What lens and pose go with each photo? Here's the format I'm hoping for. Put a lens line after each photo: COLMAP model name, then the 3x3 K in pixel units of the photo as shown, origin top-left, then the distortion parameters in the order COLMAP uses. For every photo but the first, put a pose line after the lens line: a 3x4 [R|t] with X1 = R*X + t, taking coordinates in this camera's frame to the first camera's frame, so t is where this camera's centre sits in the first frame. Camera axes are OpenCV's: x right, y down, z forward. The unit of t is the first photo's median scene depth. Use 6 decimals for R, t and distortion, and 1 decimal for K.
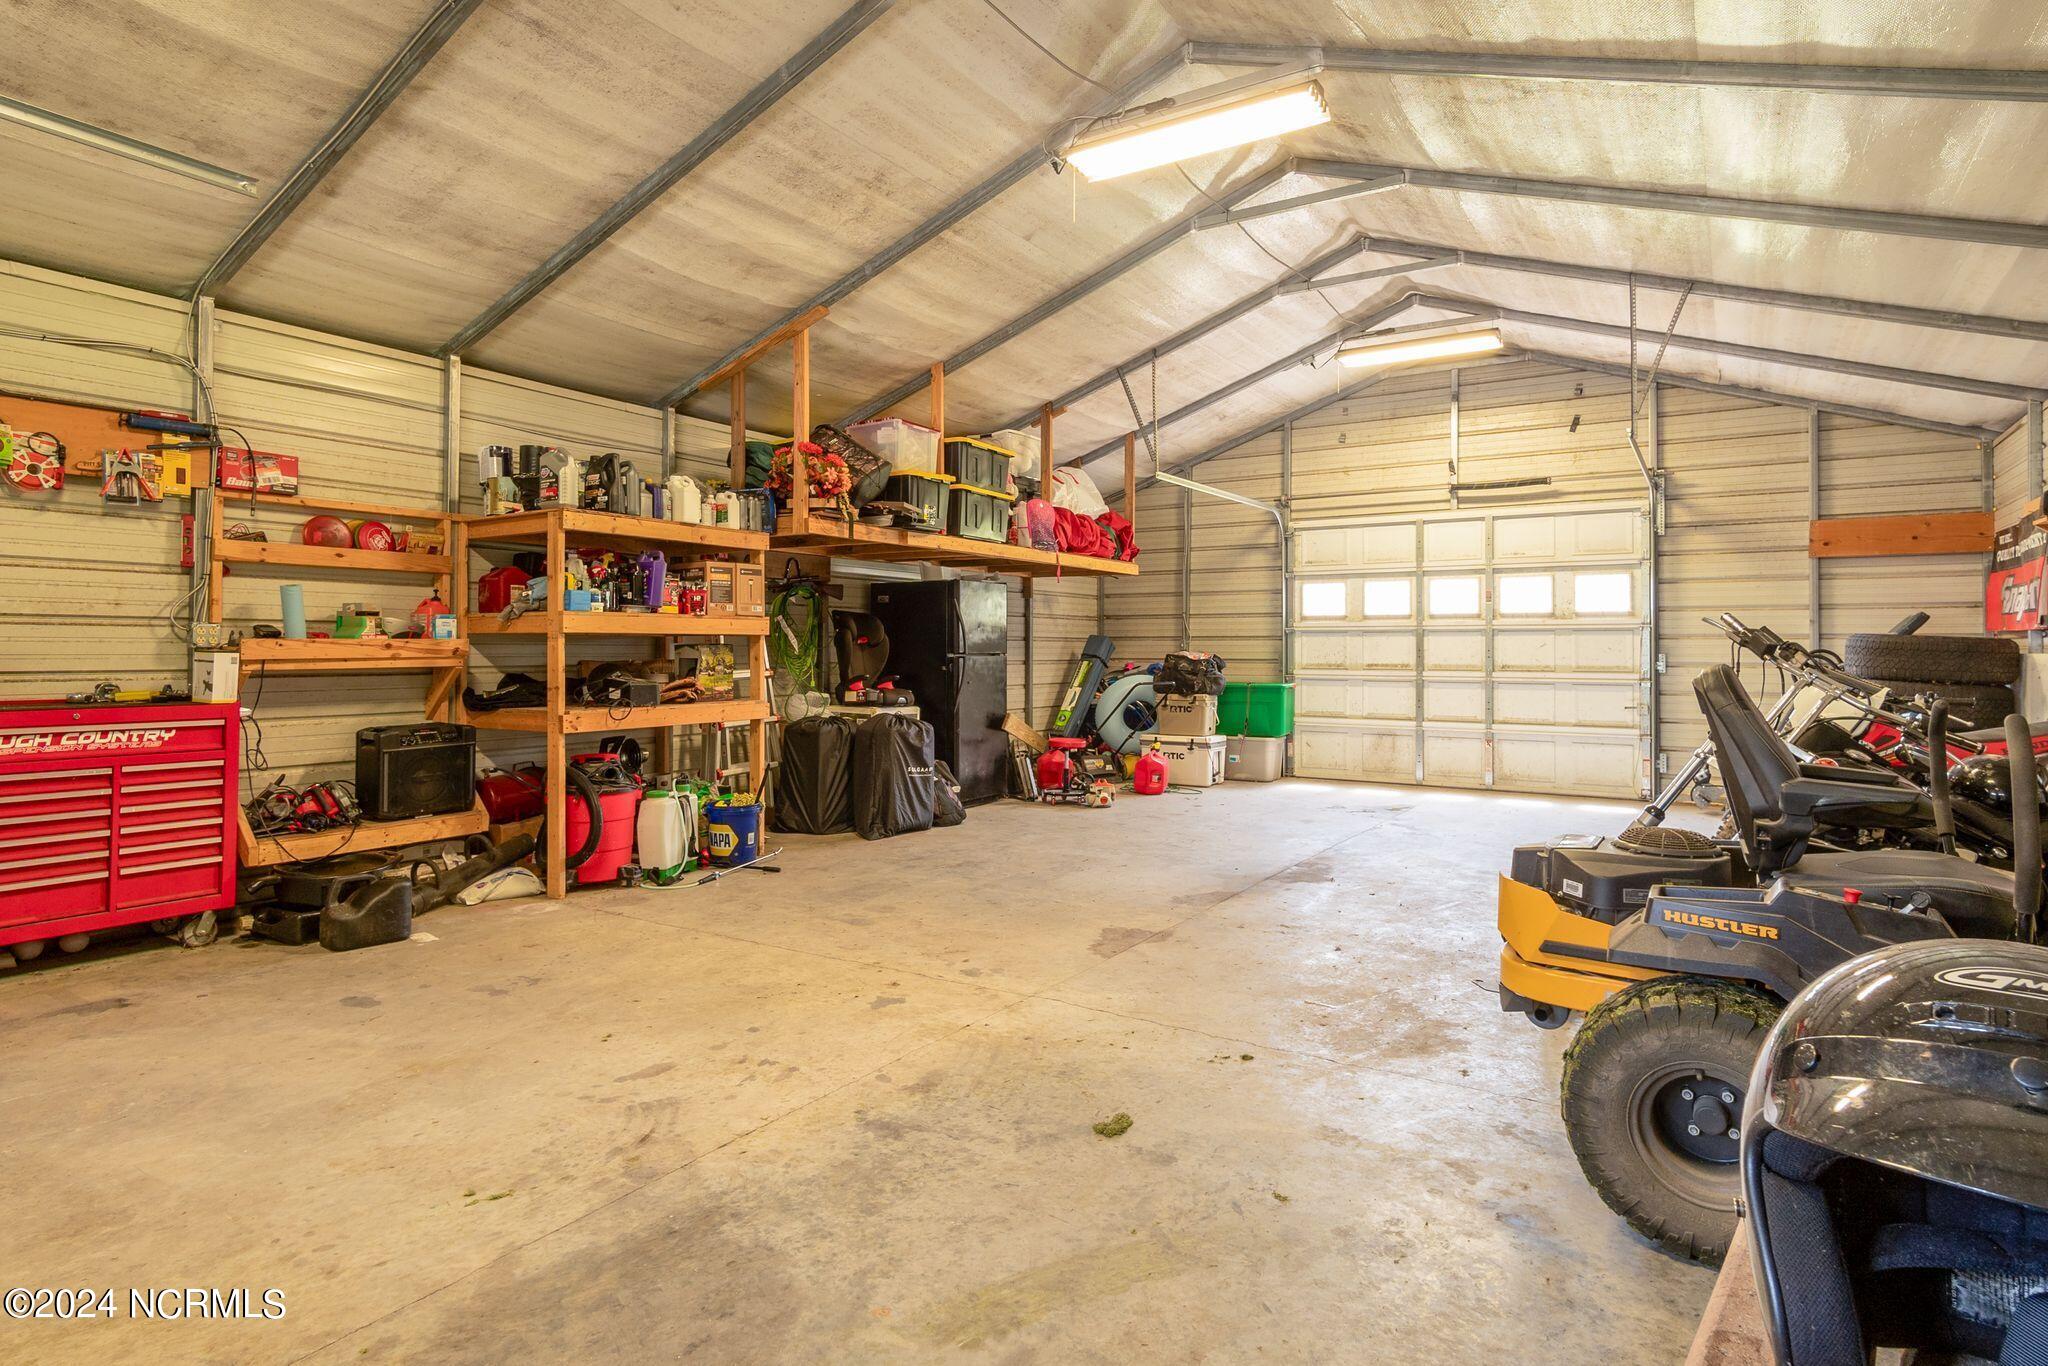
lens RADIAL K [[1120.8, 0, 1024.0], [0, 1120.8, 683.0], [0, 0, 1]] dist [-0.000322, 0.000078]
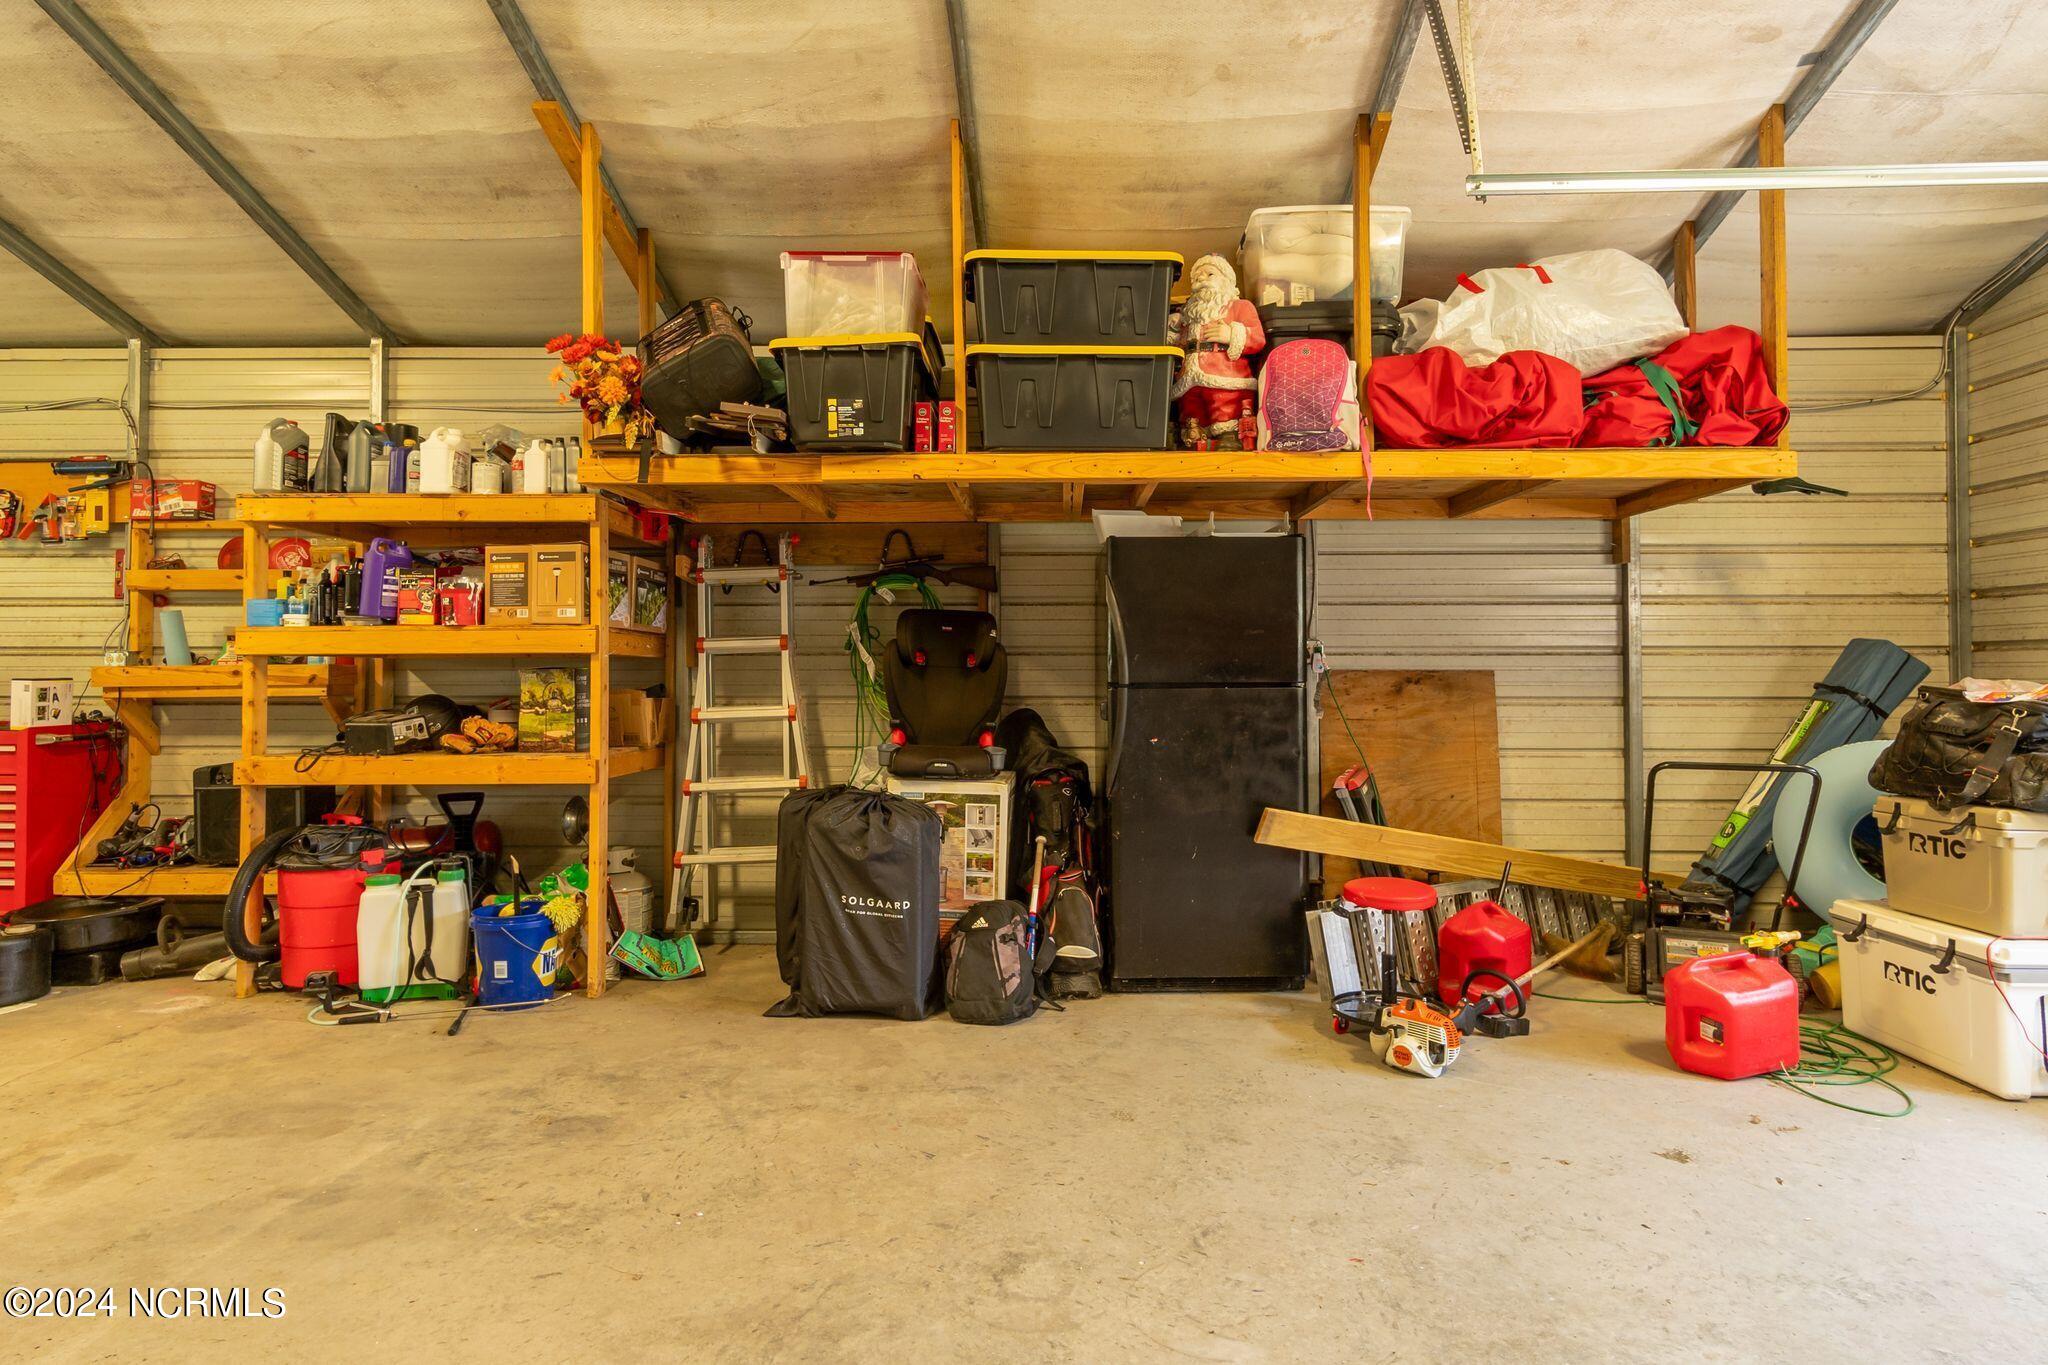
lens RADIAL K [[1120.8, 0, 1024.0], [0, 1120.8, 682.5], [0, 0, 1]] dist [-0.000322, 0.000078]
pose [[0.514089, 0.003933, -0.857728, 0.489891], [-0.023240, 0.999686, -0.009345, -0.028564], [0.857422, 0.024737, 0.514019, 0.977416]]
